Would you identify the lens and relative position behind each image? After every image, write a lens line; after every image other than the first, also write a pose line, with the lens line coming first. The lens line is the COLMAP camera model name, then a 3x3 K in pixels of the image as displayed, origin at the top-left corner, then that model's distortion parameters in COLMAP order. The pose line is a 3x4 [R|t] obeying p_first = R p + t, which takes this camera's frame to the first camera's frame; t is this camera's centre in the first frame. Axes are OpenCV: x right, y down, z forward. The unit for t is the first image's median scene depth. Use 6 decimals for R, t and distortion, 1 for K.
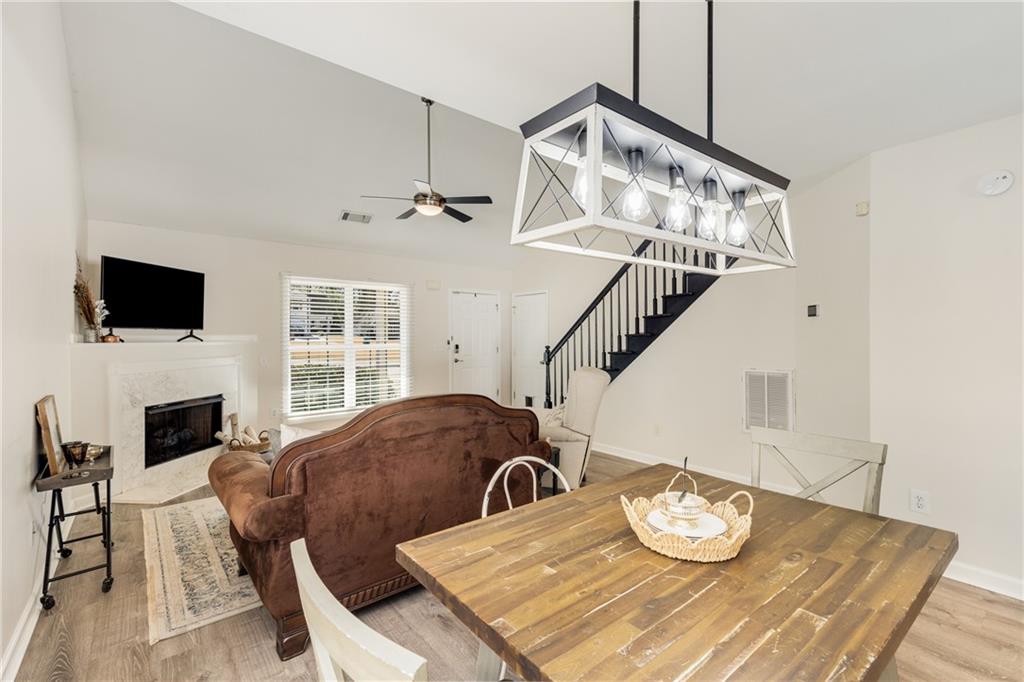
lens RADIAL K [[458.0, 0, 516.3], [0, 458.0, 338.1], [0, 0, 1]] dist [0.029952, -0.000105]
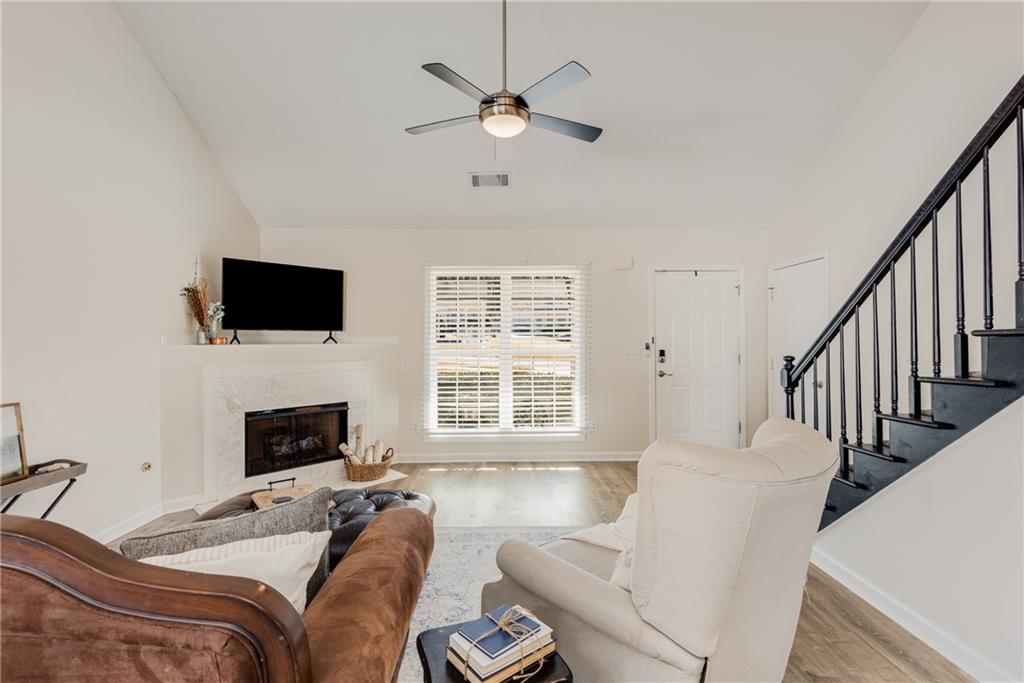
lens RADIAL K [[471.5, 0, 510.0], [0, 471.5, 338.8], [0, 0, 1]] dist [0.001309, -0.000141]
pose [[0.779776, -0.000909, -0.626058, 0.216737], [-0.000398, 0.999998, -0.001948, -0.000718], [0.626058, 0.001768, 0.779774, 0.570041]]
